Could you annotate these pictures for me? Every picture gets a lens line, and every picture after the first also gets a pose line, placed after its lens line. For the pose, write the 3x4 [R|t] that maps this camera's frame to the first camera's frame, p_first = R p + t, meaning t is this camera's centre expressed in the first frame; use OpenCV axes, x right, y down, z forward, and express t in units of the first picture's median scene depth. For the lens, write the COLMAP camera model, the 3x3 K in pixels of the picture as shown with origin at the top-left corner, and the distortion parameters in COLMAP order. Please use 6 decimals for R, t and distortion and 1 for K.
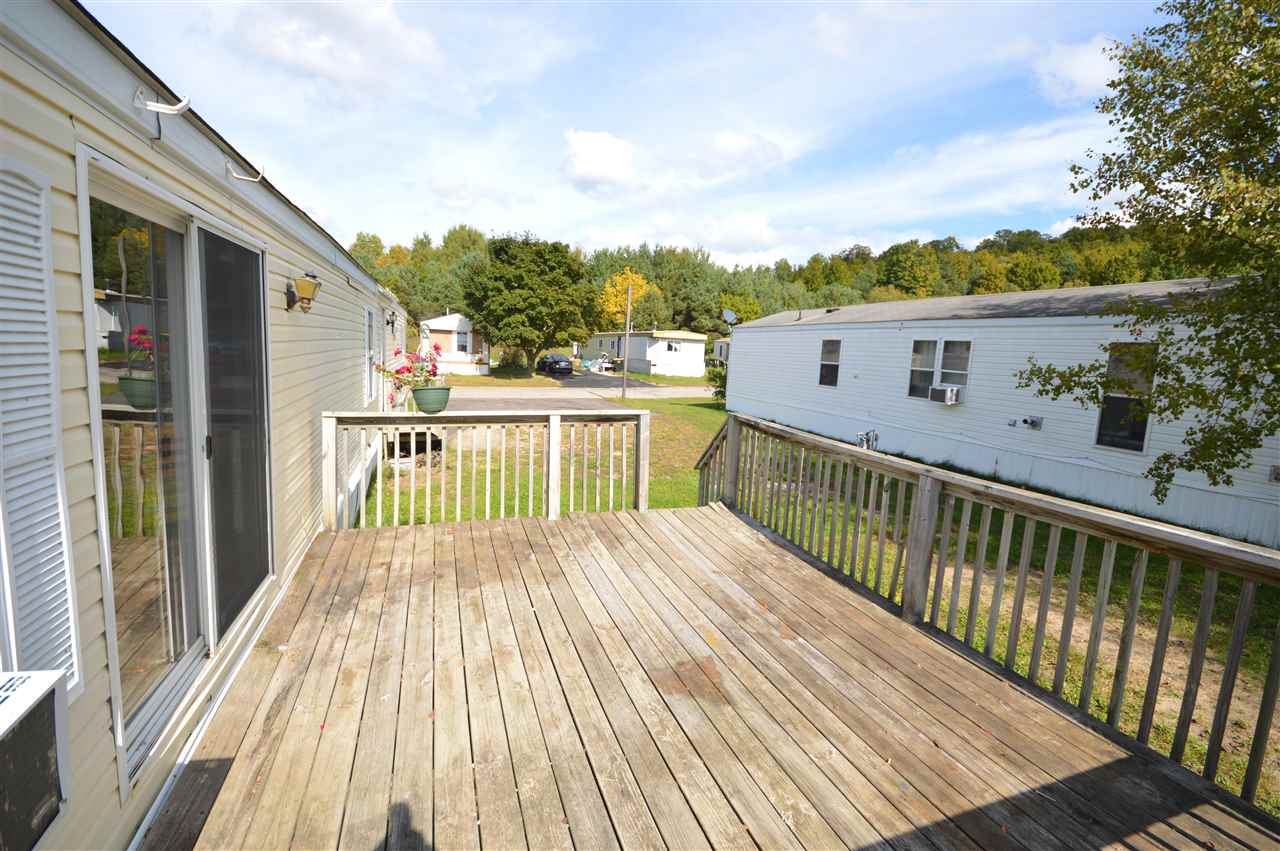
lens RADIAL K [[586.3, 0, 643.0], [0, 586.3, 420.6], [0, 0, 1]] dist [-0.000586, 0.001191]
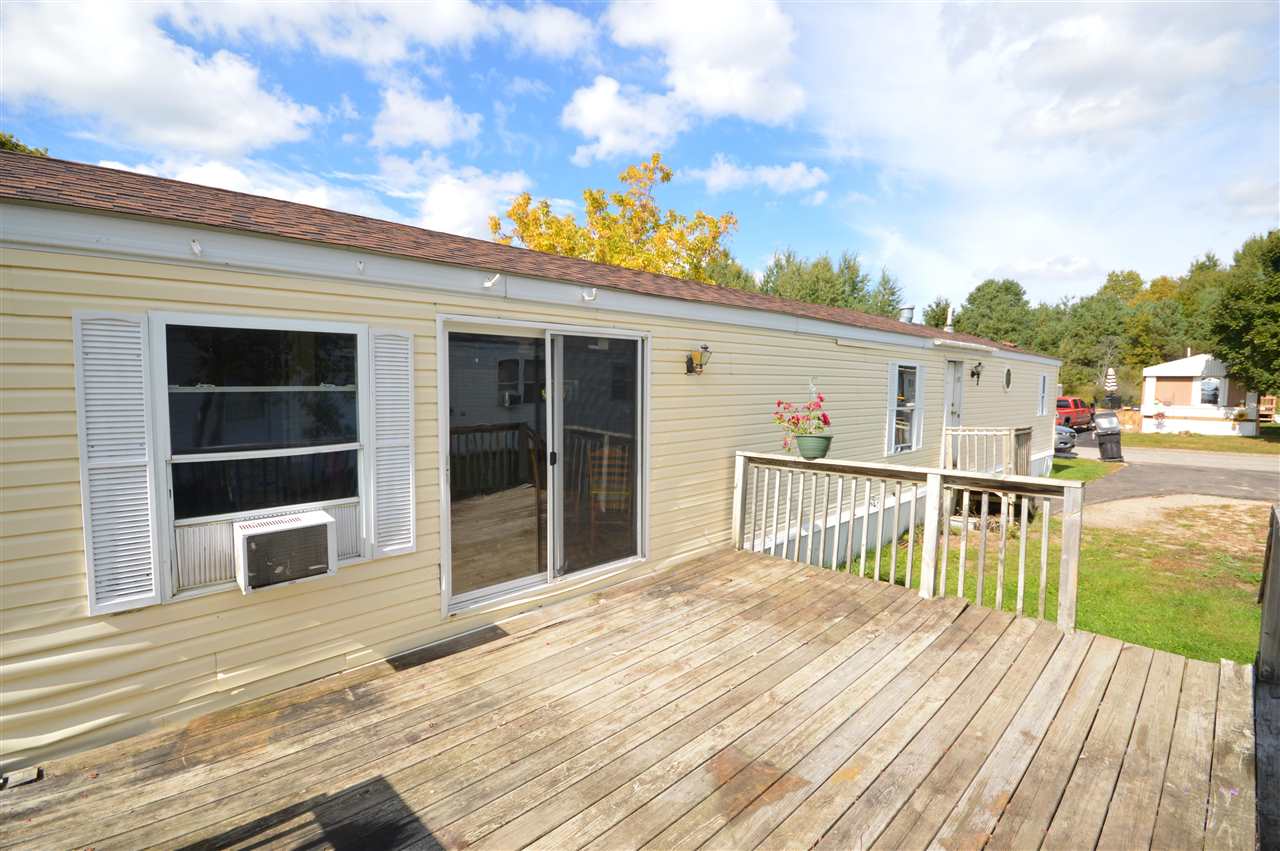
lens RADIAL K [[582.5, 0, 640.0], [0, 582.5, 425.5], [0, 0, 1]] dist [0.001677, -0.011050]
pose [[0.375840, 0.016845, -0.926531, 0.509017], [-0.097427, 0.995012, -0.021430, -0.021284], [0.921549, 0.098324, 0.375607, 0.315640]]
